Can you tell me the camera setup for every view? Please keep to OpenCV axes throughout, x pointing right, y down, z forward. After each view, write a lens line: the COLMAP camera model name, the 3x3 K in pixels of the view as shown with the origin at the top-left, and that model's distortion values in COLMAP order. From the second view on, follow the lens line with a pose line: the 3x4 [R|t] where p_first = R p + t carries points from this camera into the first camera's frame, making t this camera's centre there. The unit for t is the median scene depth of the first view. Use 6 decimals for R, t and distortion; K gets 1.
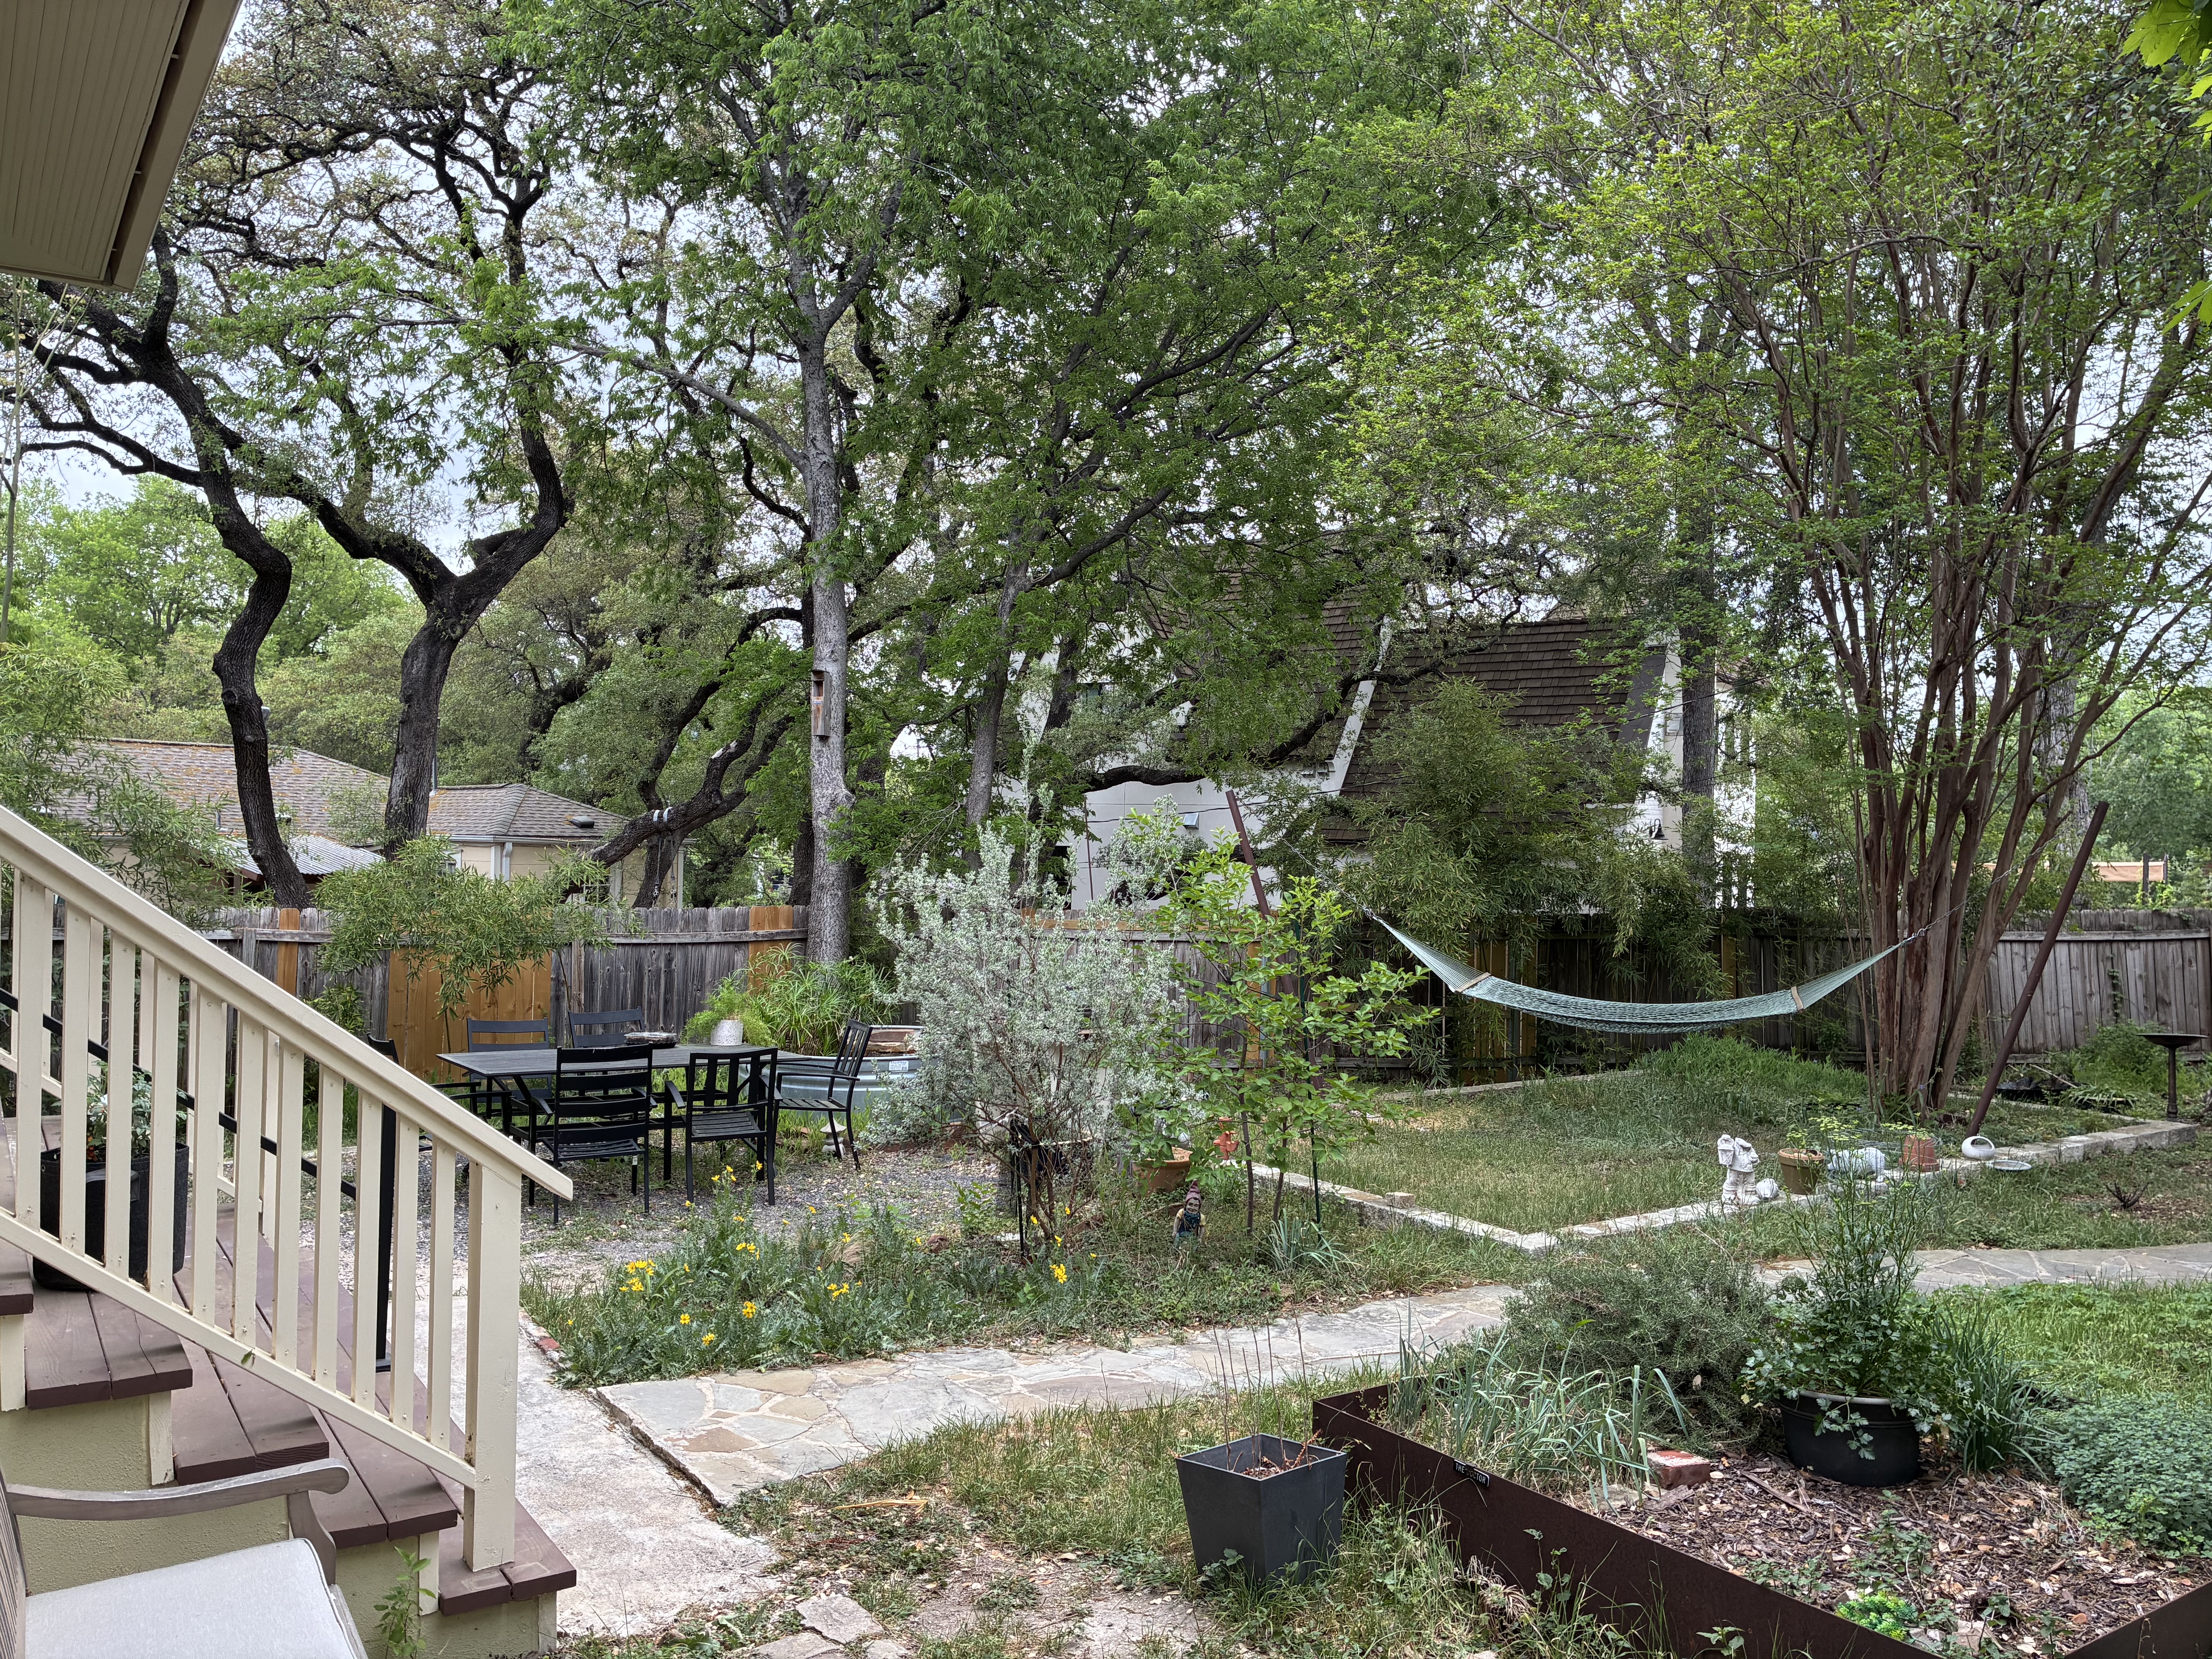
lens RADIAL K [[1659.6, 0, 1112.0], [0, 1659.6, 821.4], [0, 0, 1]] dist [0.037622, -0.067033]
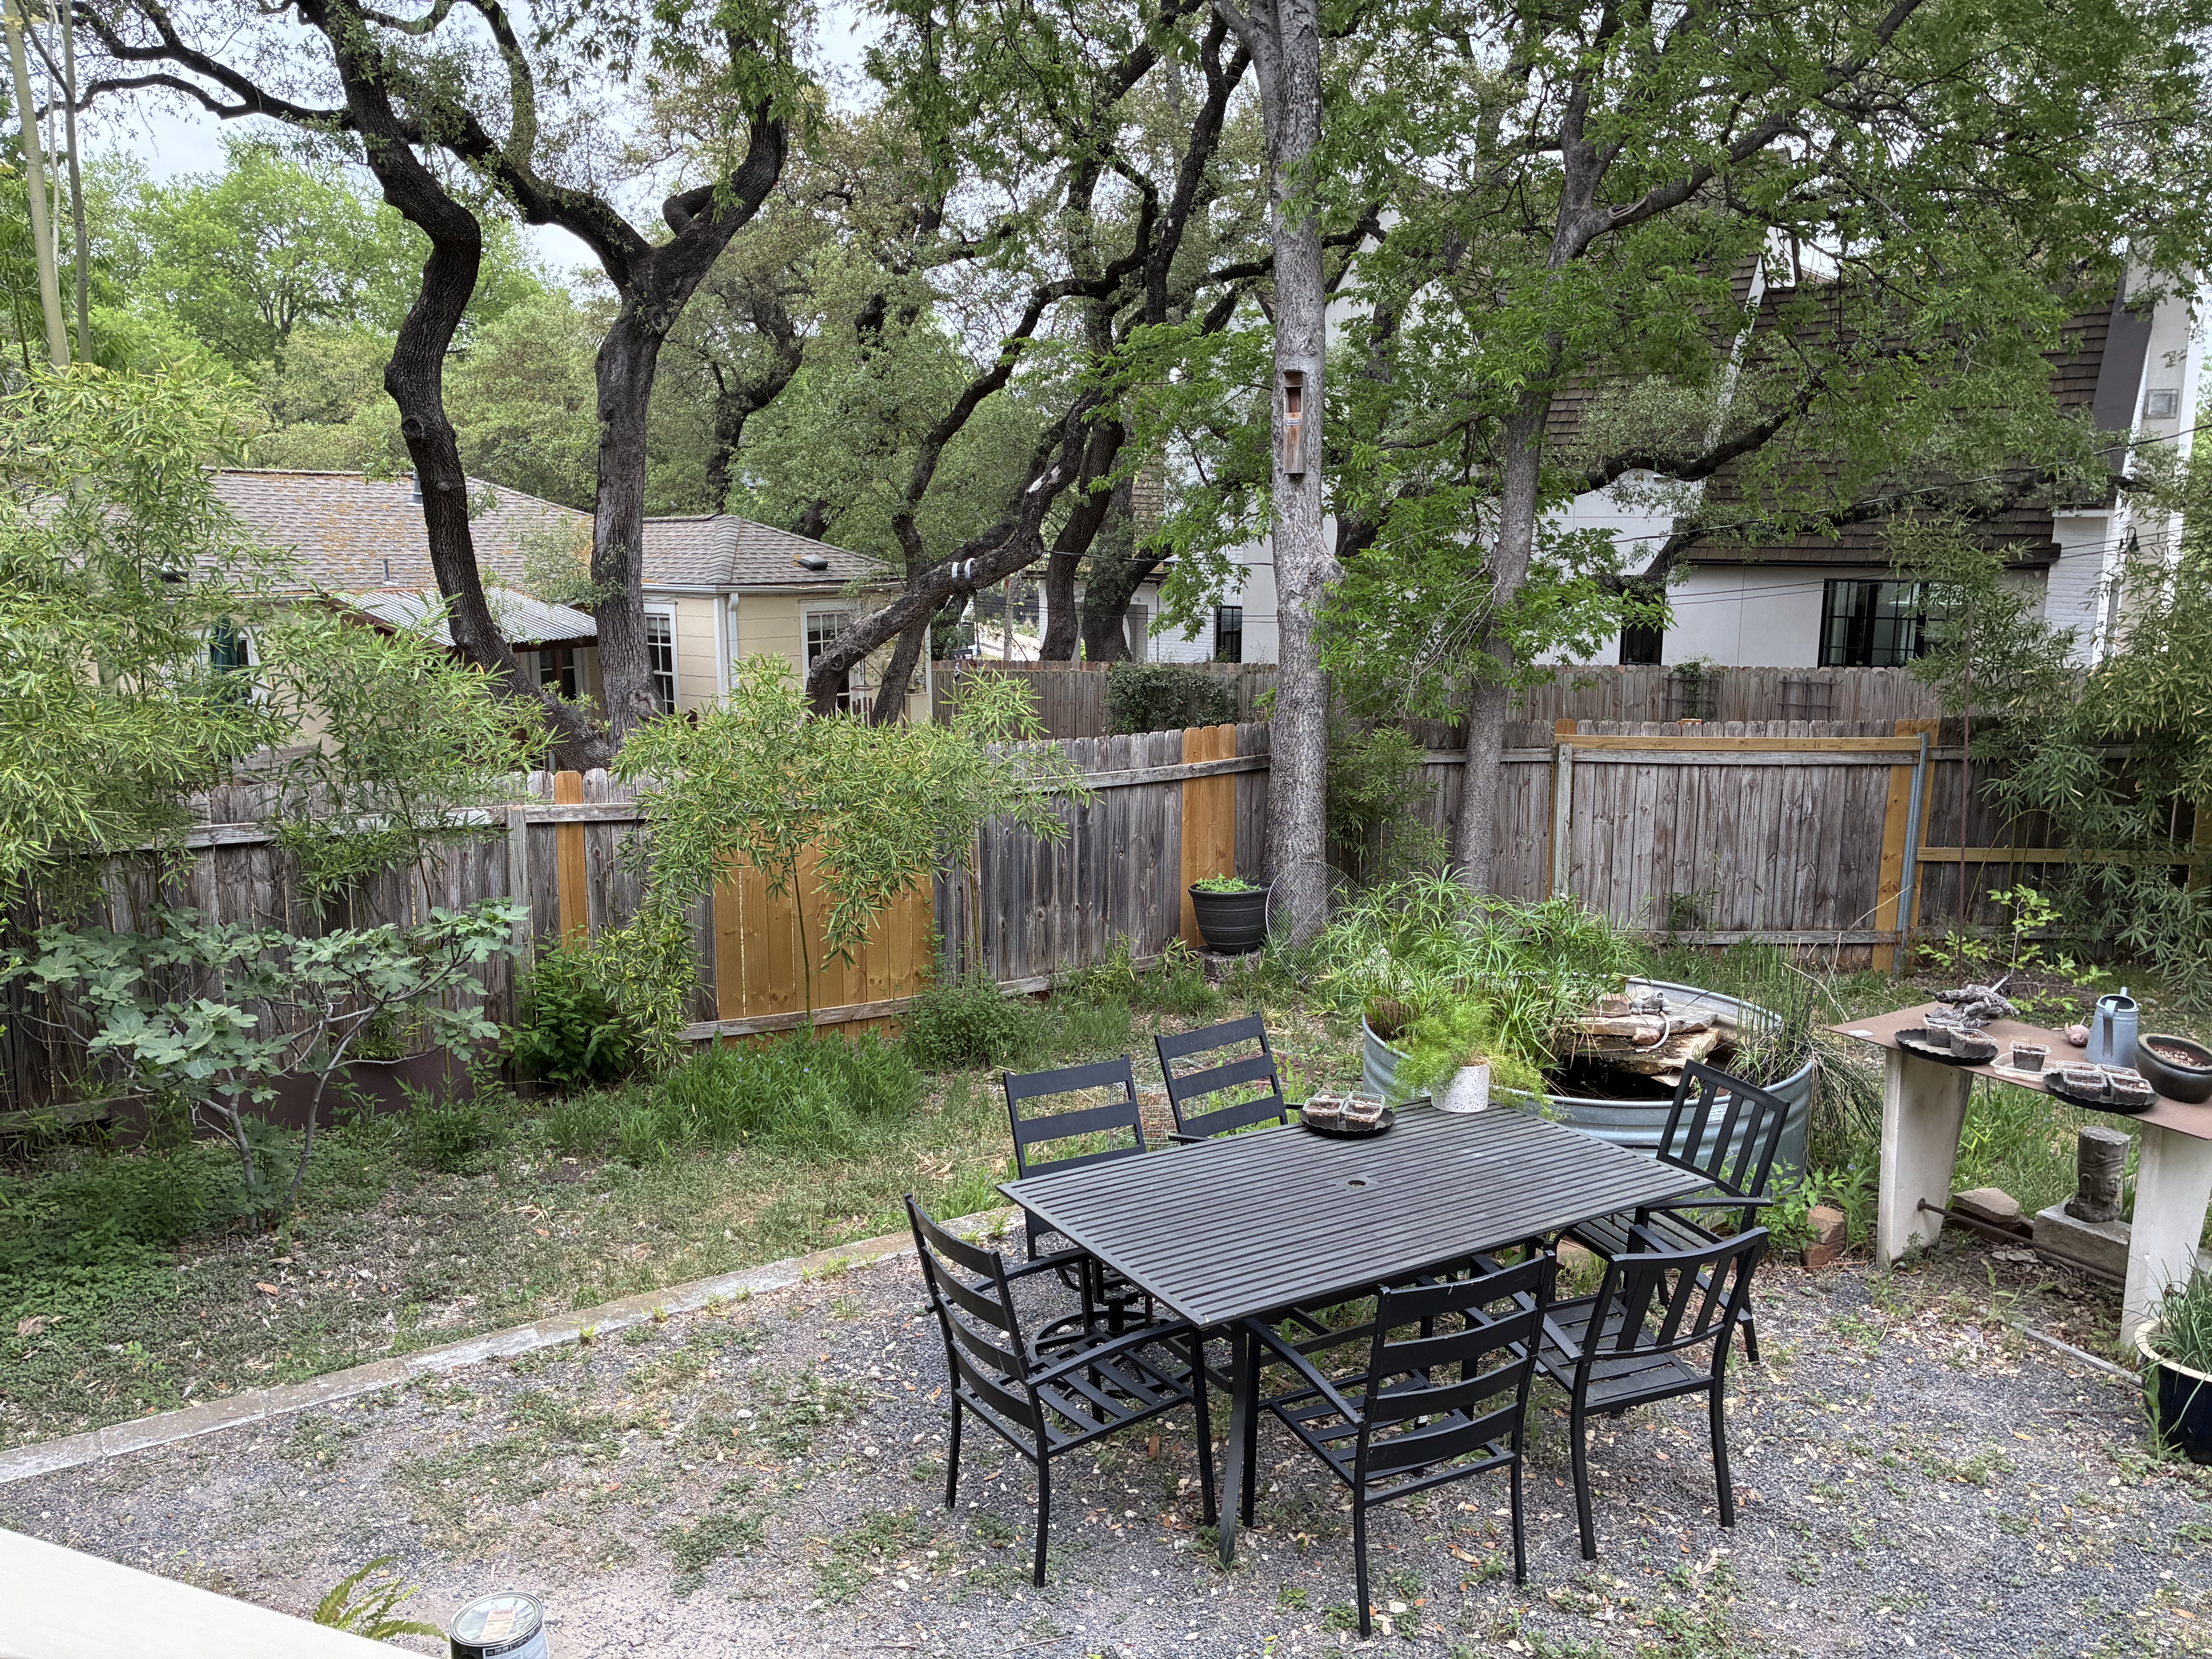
lens RADIAL K [[1659.6, 0, 1106.0], [0, 1659.6, 841.3], [0, 0, 1]] dist [0.037622, -0.067033]
pose [[0.997673, -0.005890, -0.067928, -0.139217], [0.019177, 0.980283, 0.196664, -0.026910], [0.065430, -0.197509, 0.978115, 0.215484]]
